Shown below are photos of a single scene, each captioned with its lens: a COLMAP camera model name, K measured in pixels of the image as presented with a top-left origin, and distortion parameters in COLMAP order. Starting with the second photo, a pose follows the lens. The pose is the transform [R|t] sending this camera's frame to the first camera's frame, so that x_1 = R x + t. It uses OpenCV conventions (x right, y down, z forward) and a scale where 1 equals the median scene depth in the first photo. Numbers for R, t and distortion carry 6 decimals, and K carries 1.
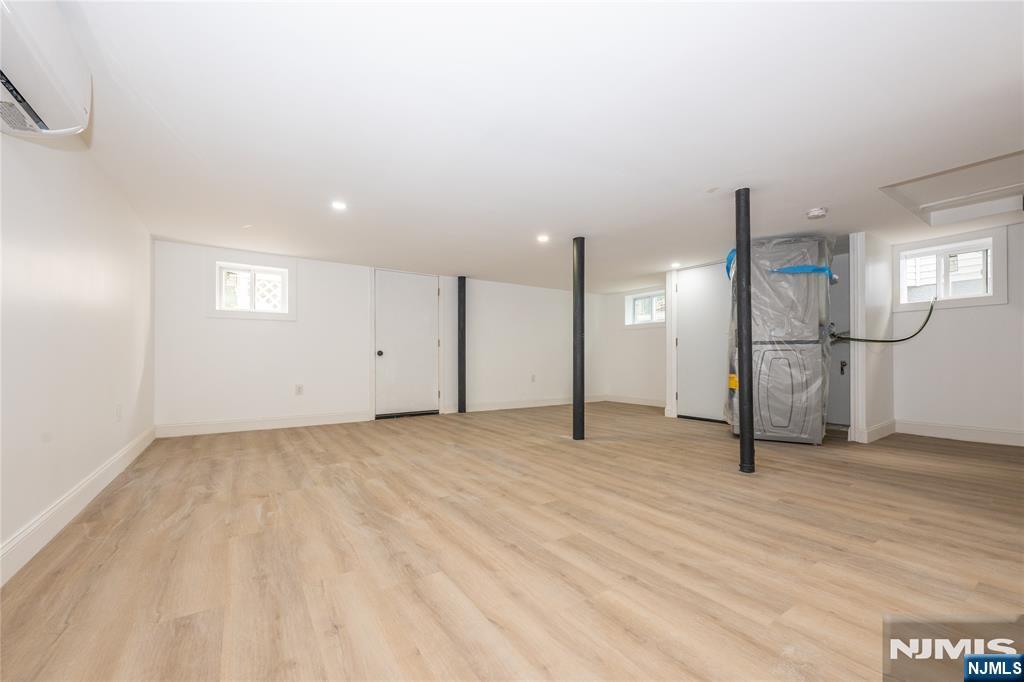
lens RADIAL K [[406.0, 0, 515.7], [0, 406.0, 352.1], [0, 0, 1]] dist [0.000739, -0.000053]
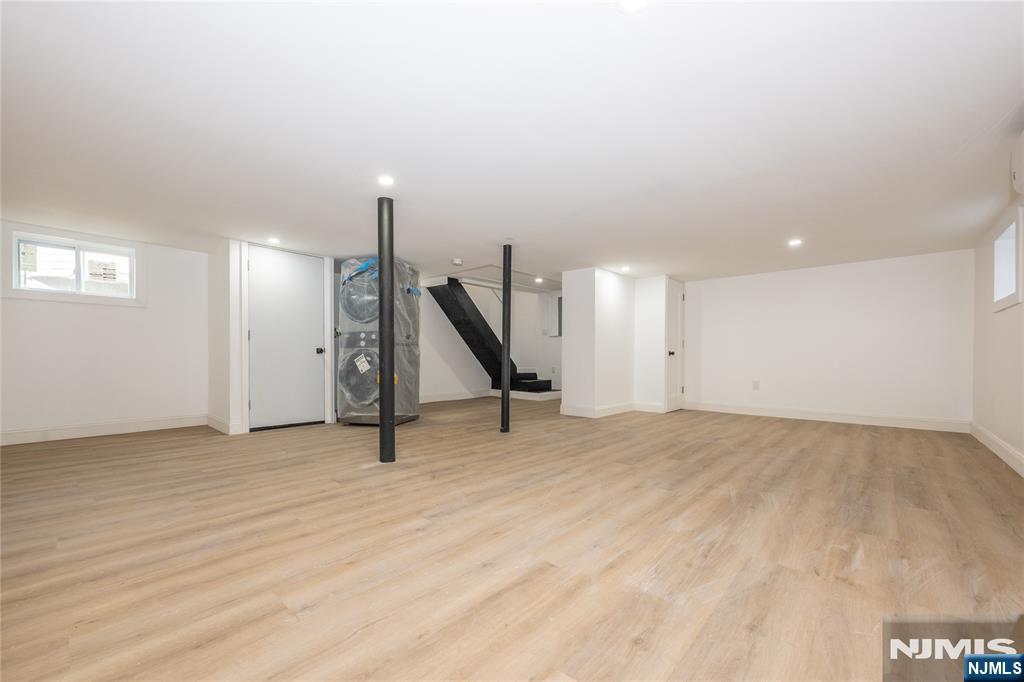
lens RADIAL K [[406.0, 0, 503.4], [0, 406.0, 350.9], [0, 0, 1]] dist [0.000739, -0.000053]
pose [[-0.222991, 0.015973, 0.974690, -1.030743], [-0.018540, 0.999615, -0.020623, 0.027114], [-0.974644, -0.022670, -0.222609, 1.528349]]
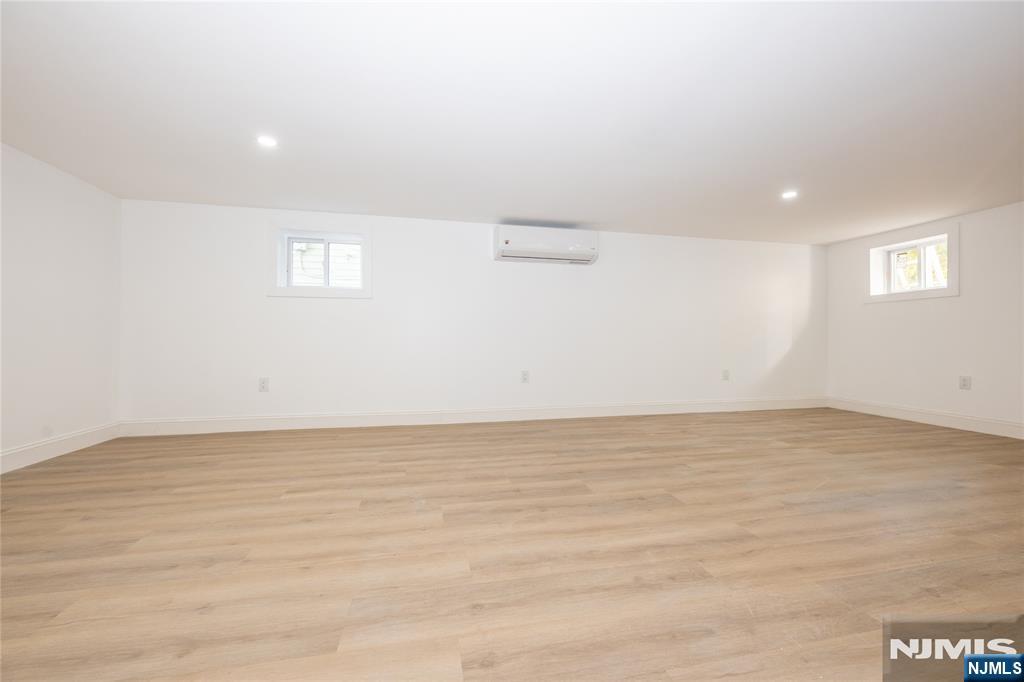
lens RADIAL K [[406.0, 0, 507.2], [0, 406.0, 341.2], [0, 0, 1]] dist [0.000739, -0.000053]
pose [[-0.383784, -0.004984, -0.923409, 0.978145], [0.011947, 0.999875, -0.010362, 0.016417], [0.923346, -0.015009, -0.383677, 0.905725]]
